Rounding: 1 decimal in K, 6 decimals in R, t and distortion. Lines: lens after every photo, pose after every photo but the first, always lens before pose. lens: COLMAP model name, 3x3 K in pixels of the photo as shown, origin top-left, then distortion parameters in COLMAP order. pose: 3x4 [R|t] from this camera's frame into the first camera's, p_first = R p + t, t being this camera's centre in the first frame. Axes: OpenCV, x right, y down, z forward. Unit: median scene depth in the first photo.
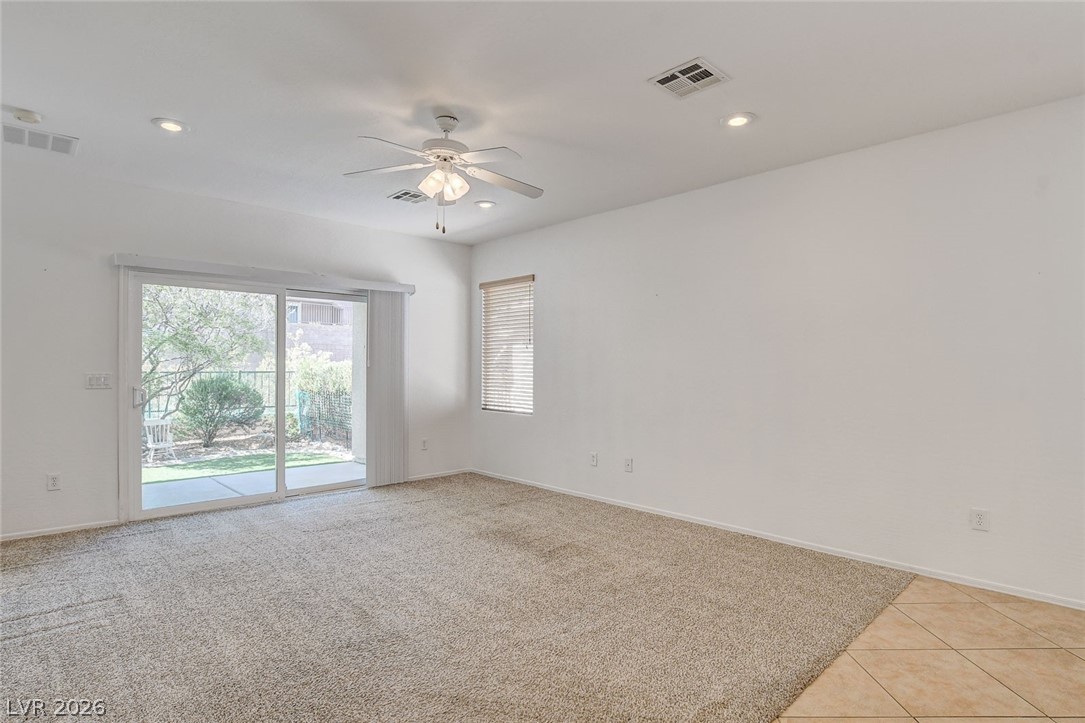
lens RADIAL K [[563.5, 0, 538.5], [0, 563.5, 365.5], [0, 0, 1]] dist [-0.031560, 0.002109]
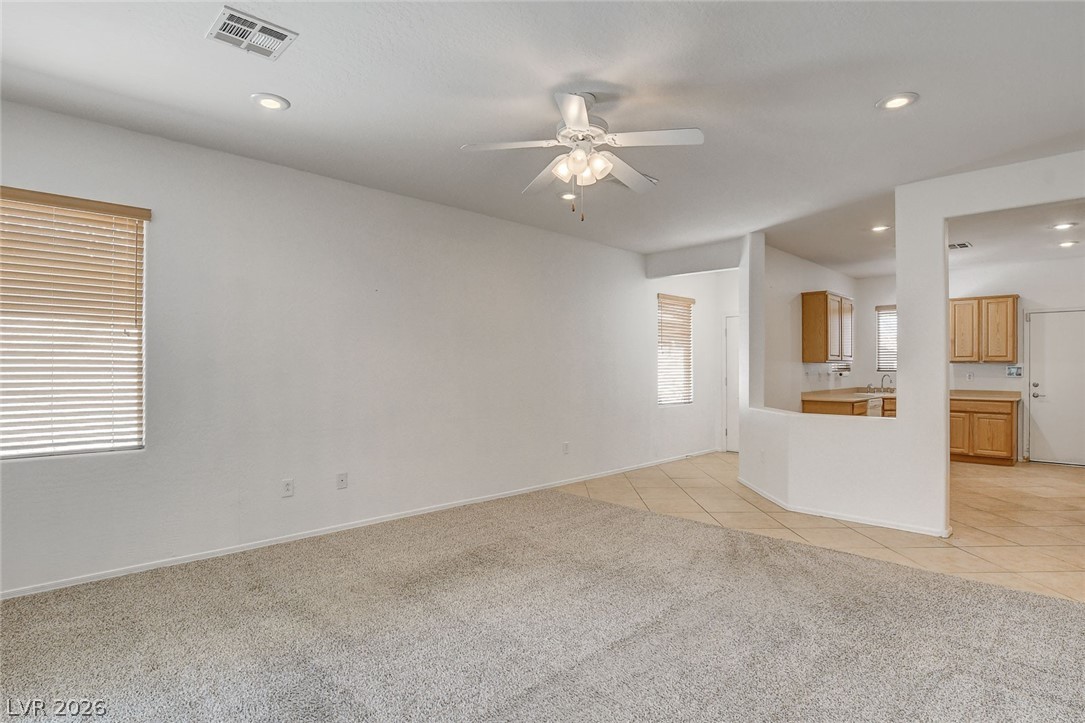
lens RADIAL K [[563.5, 0, 538.5], [0, 563.5, 365.5], [0, 0, 1]] dist [-0.031560, 0.002109]
pose [[-0.025632, -0.001703, 0.999670, -0.819702], [-0.004660, 0.999988, 0.001584, -0.003534], [-0.999661, -0.004618, -0.025639, 0.837031]]
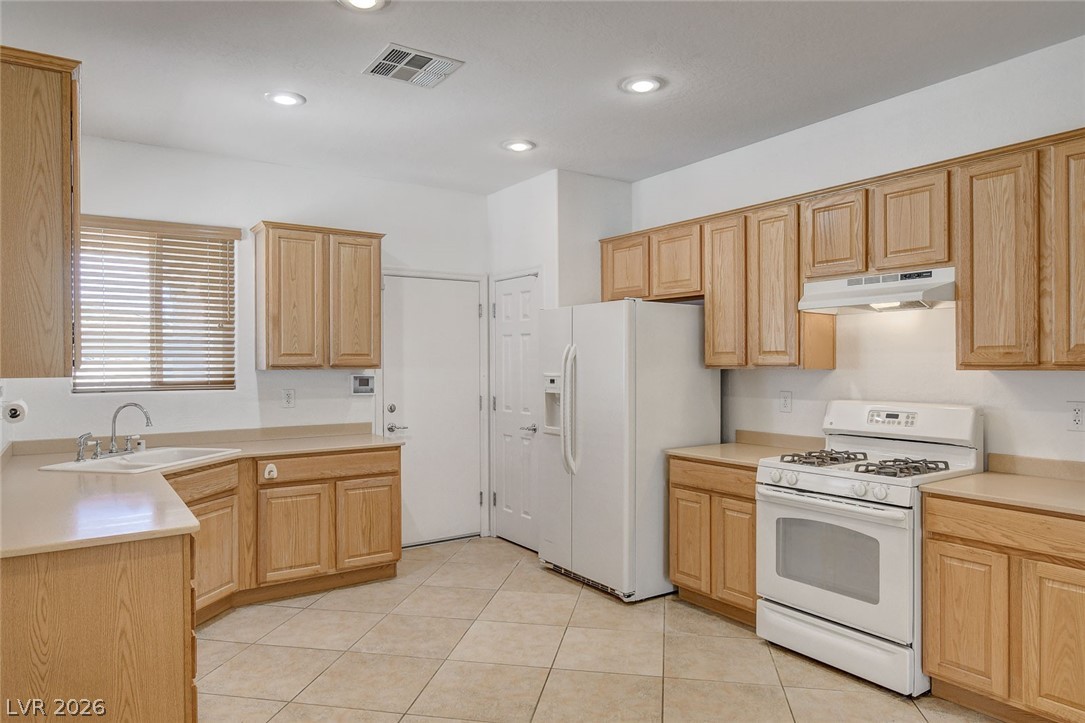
lens RADIAL K [[687.9, 0, 542.5], [0, 687.9, 361.5], [0, 0, 1]] dist [-0.031623, 0.027690]
pose [[-0.988826, 0.001714, 0.149066, 0.425357], [0.001280, 0.999995, -0.003003, -0.022963], [-0.149070, -0.002779, -0.988823, 0.352579]]
